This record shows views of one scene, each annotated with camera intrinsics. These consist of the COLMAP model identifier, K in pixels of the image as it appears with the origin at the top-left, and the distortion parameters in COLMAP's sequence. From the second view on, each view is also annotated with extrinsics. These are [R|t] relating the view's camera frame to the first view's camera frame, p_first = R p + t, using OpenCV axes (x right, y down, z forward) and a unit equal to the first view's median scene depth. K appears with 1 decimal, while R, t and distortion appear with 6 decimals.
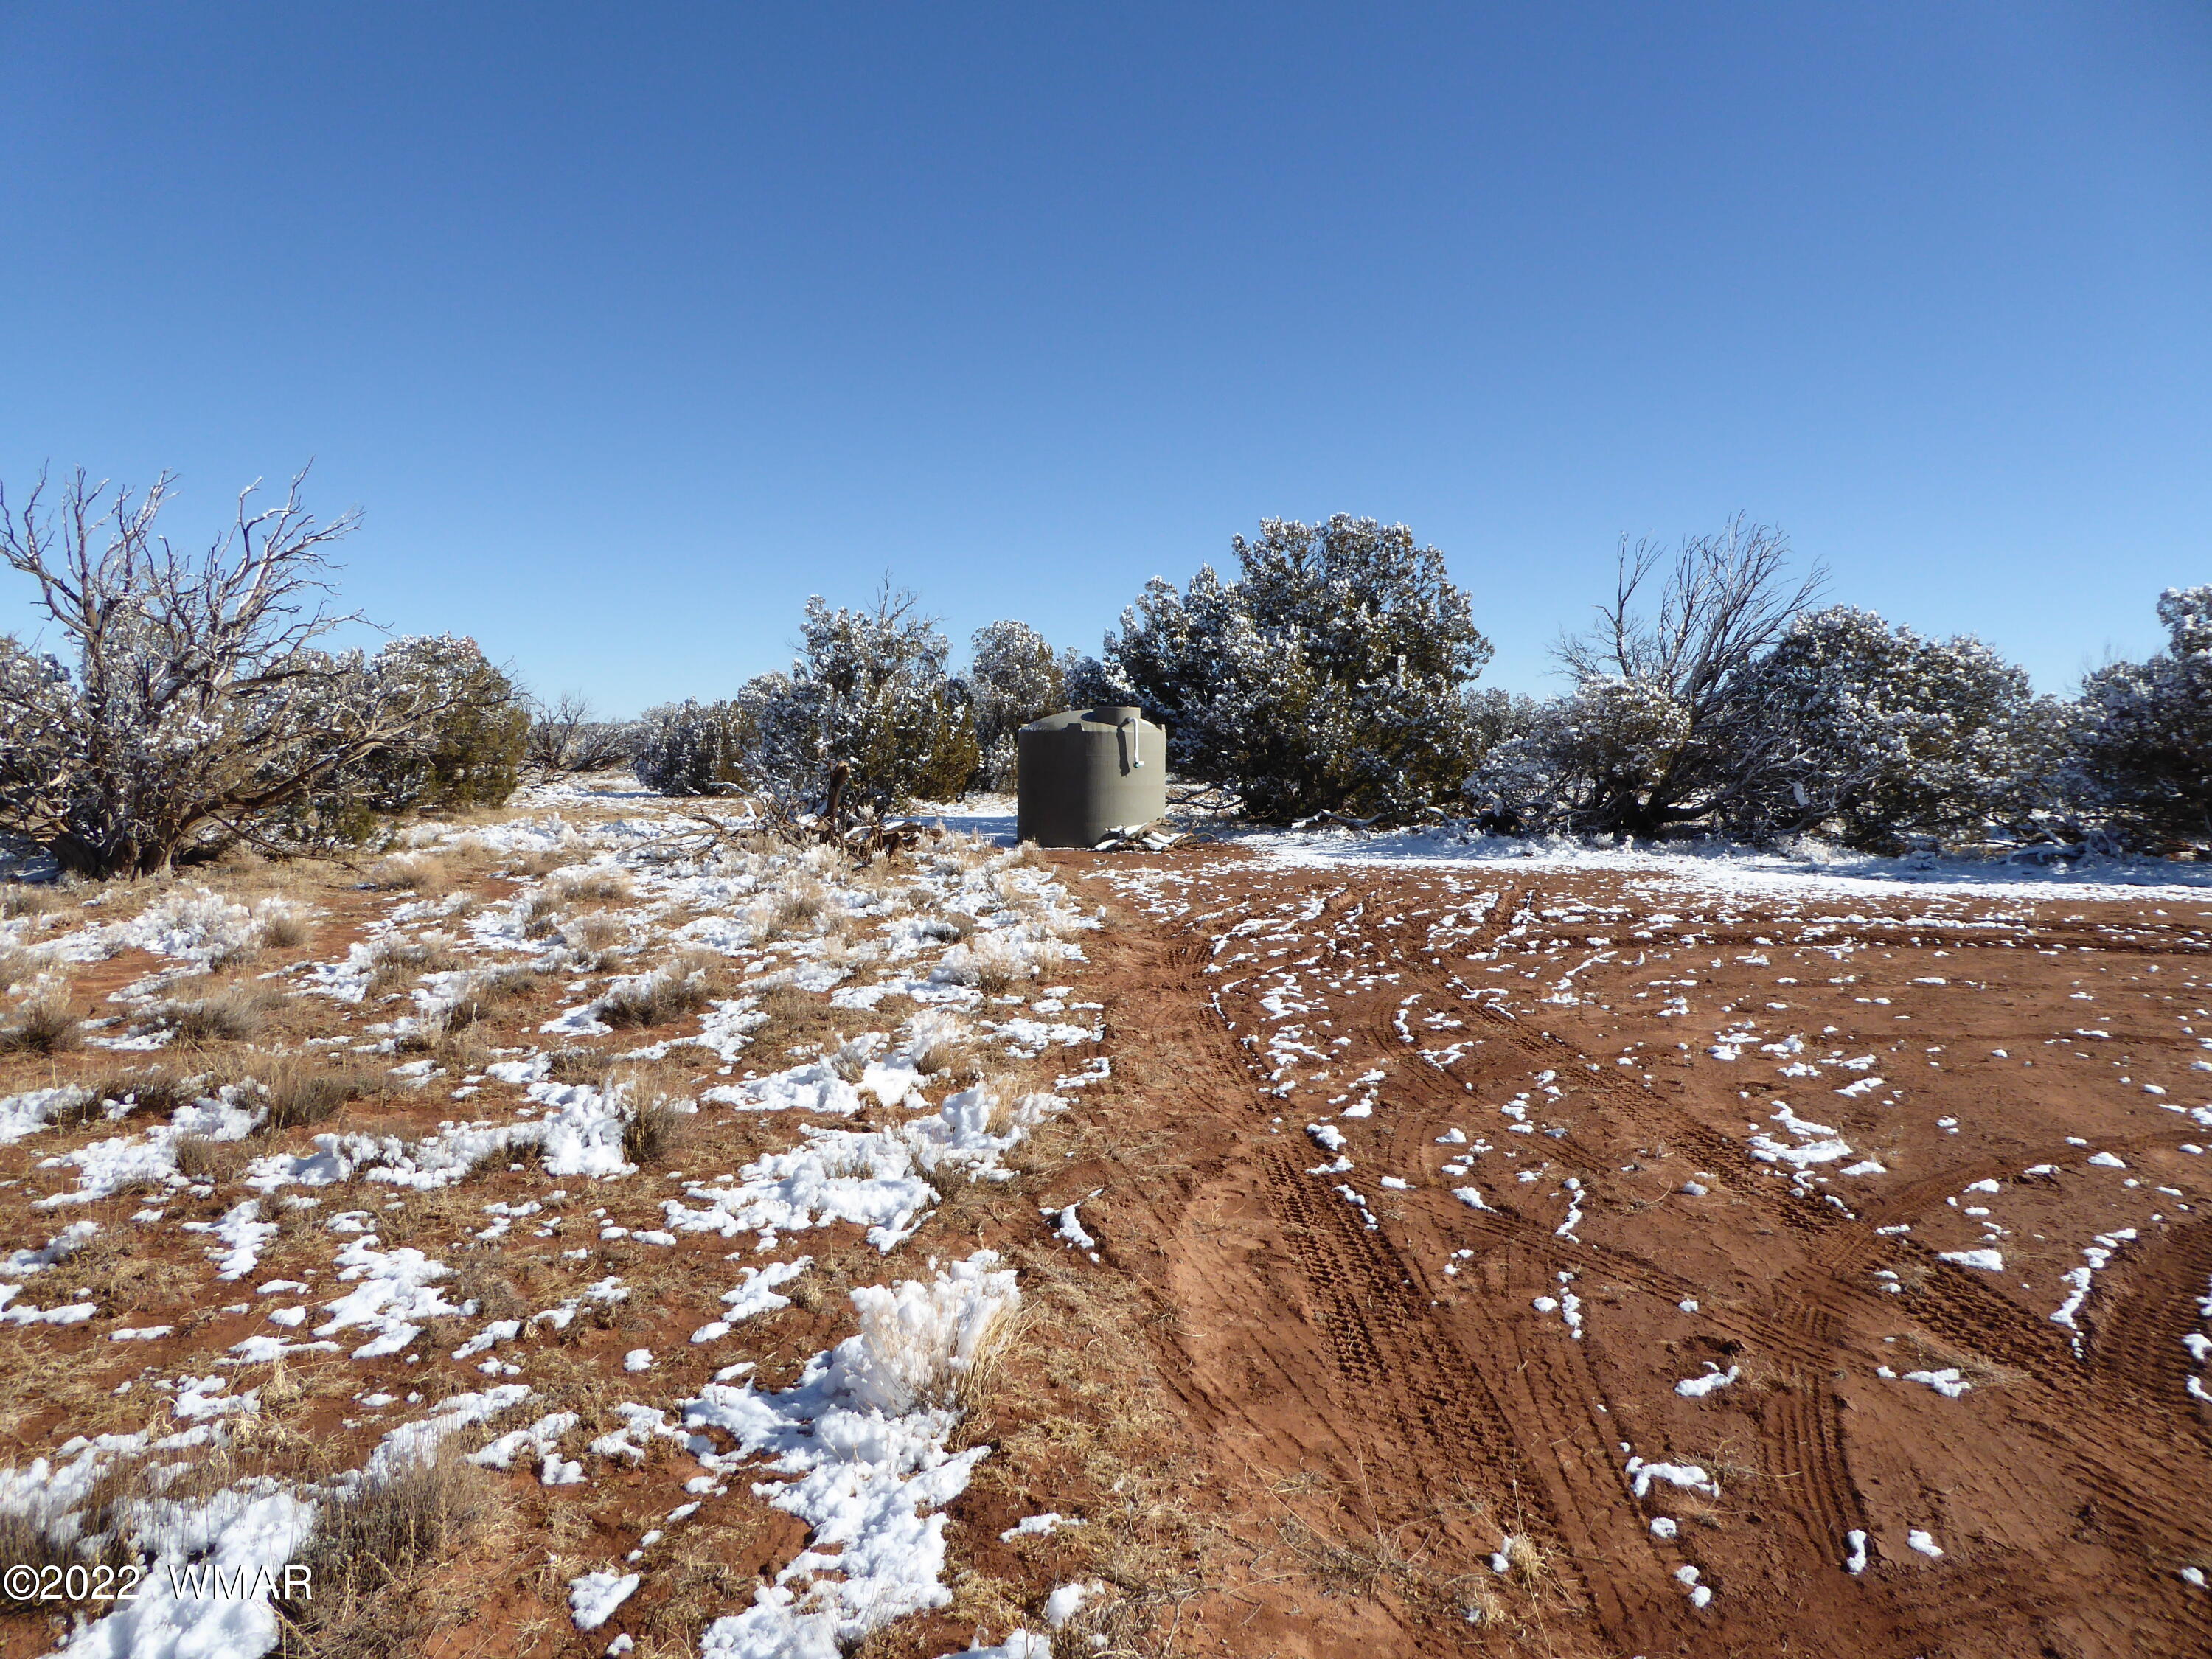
lens RADIAL K [[1578.1, 0, 1104.2], [0, 1578.1, 825.8], [0, 0, 1]] dist [-0.027665, 0.010207]
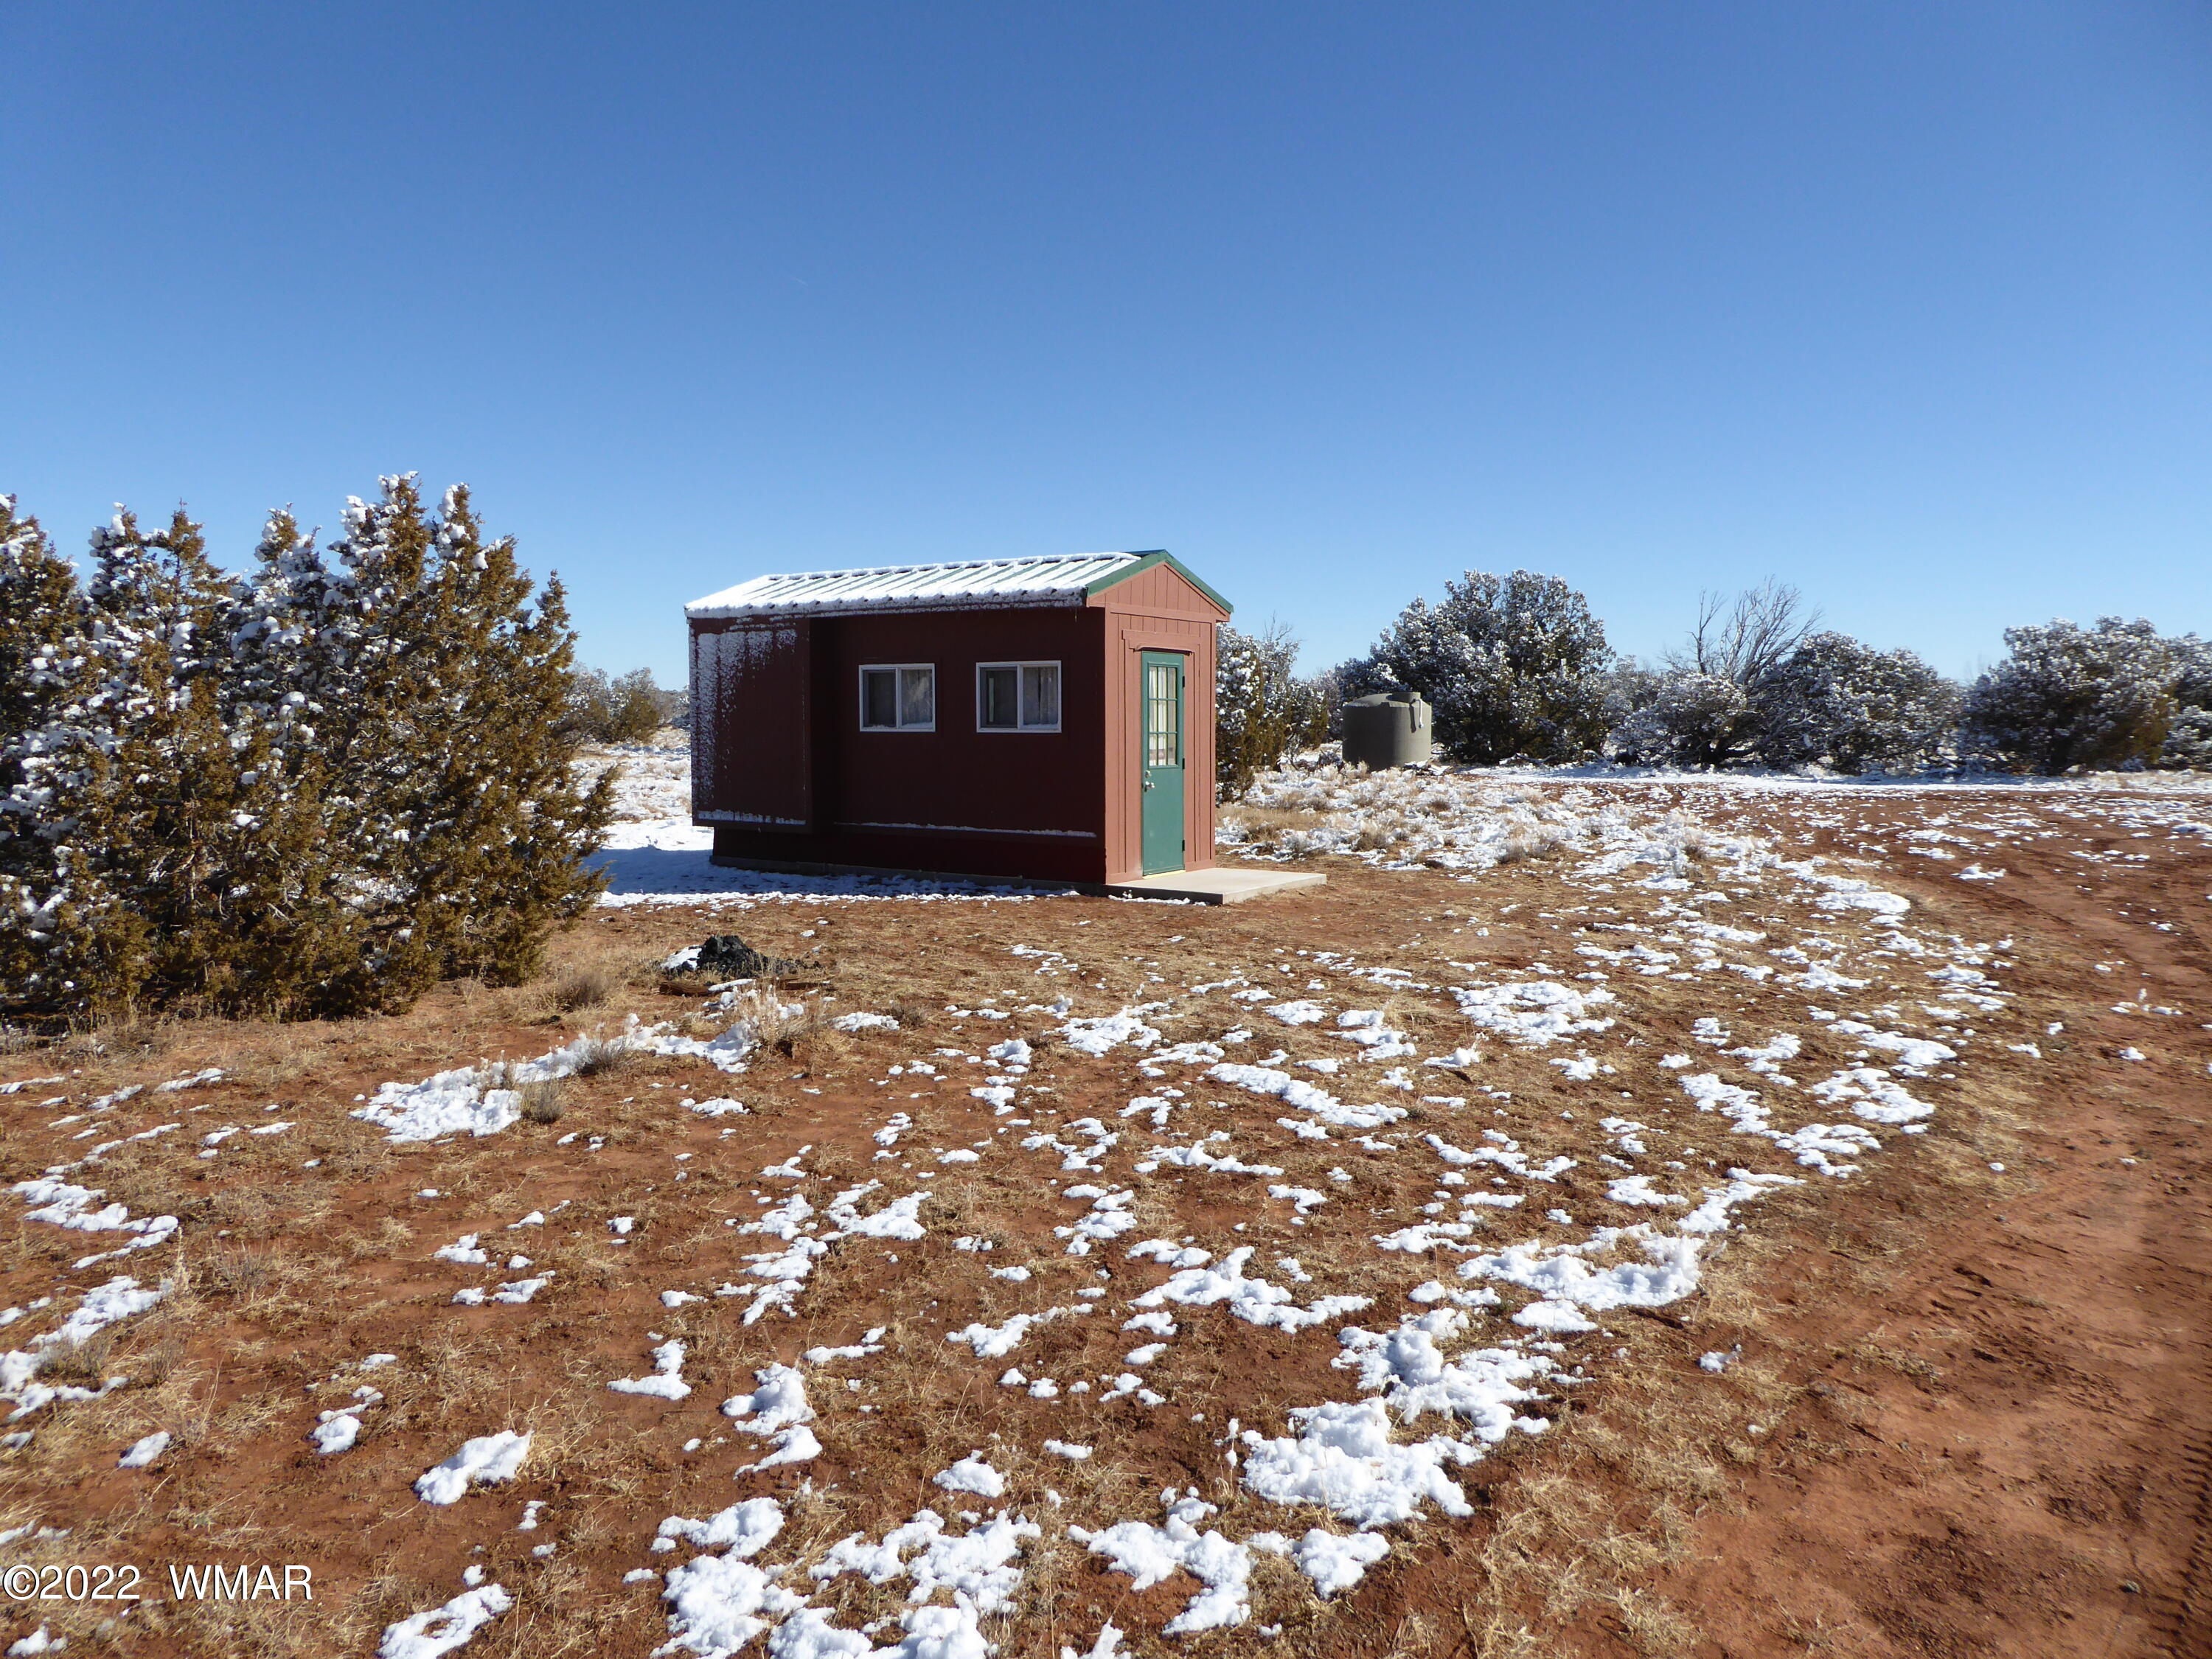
lens RADIAL K [[1578.1, 0, 1110.5], [0, 1578.1, 831.0], [0, 0, 1]] dist [-0.027665, 0.010207]
pose [[0.999930, -0.007021, 0.009549, -0.330640], [0.006791, 0.999693, 0.023829, 0.031580], [-0.009713, -0.023763, 0.999670, -0.702160]]
